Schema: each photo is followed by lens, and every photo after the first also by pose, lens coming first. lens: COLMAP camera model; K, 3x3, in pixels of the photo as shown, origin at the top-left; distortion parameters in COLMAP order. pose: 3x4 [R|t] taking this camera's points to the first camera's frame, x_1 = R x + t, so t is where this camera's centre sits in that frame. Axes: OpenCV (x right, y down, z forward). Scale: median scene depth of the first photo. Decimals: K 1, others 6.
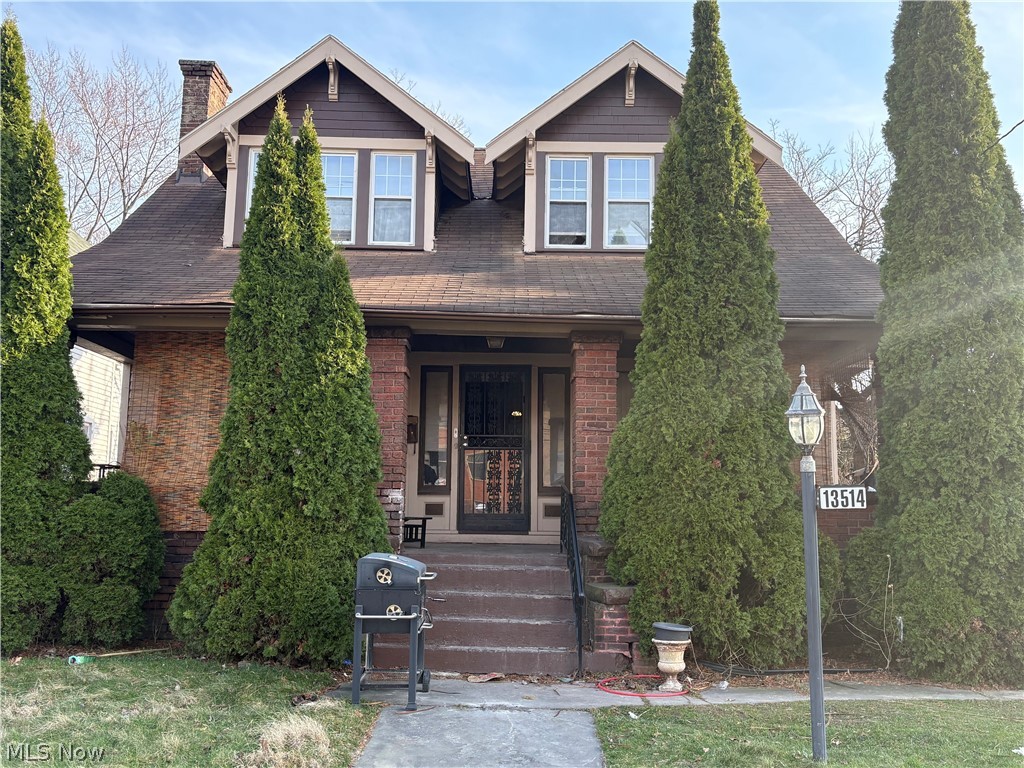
lens RADIAL K [[955.3, 0, 509.6], [0, 955.3, 381.7], [0, 0, 1]] dist [0.054854, 0.000000]
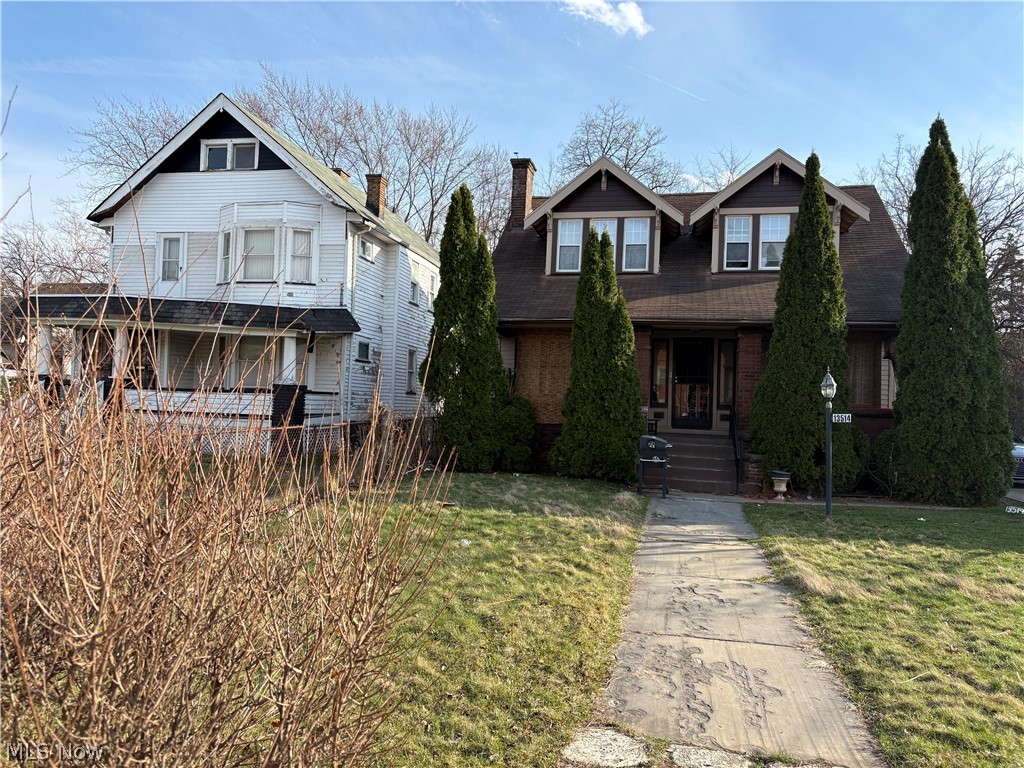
lens RADIAL K [[775.6, 0, 500.8], [0, 775.6, 382.7], [0, 0, 1]] dist [0.050326, -0.052472]
pose [[0.971908, 0.012149, -0.235046, -0.033208], [0.011215, 0.995142, 0.097812, -0.118303], [0.235093, -0.097700, 0.967050, -0.774172]]
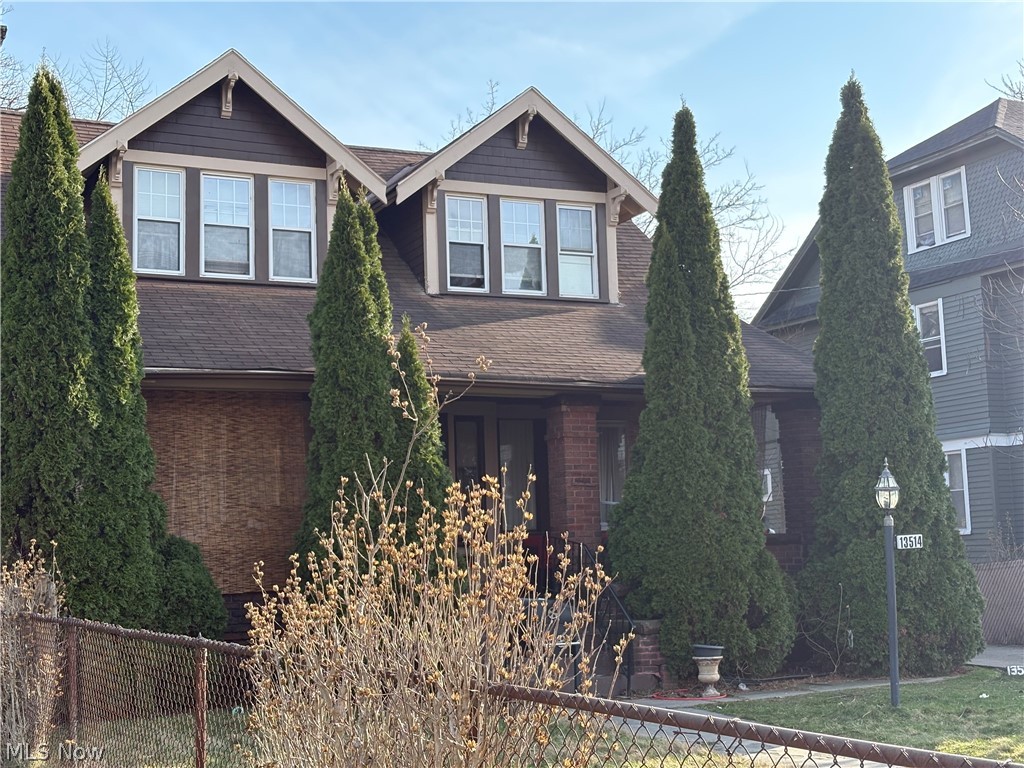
lens RADIAL K [[1517.5, 0, 516.6], [0, 1517.5, 364.8], [0, 0, 1]] dist [0.162027, 0.000000]
pose [[0.912639, 0.015859, 0.408458, -0.795842], [-0.017239, 0.999851, -0.000303, -0.099092], [-0.408402, -0.006765, 0.912777, -0.654785]]
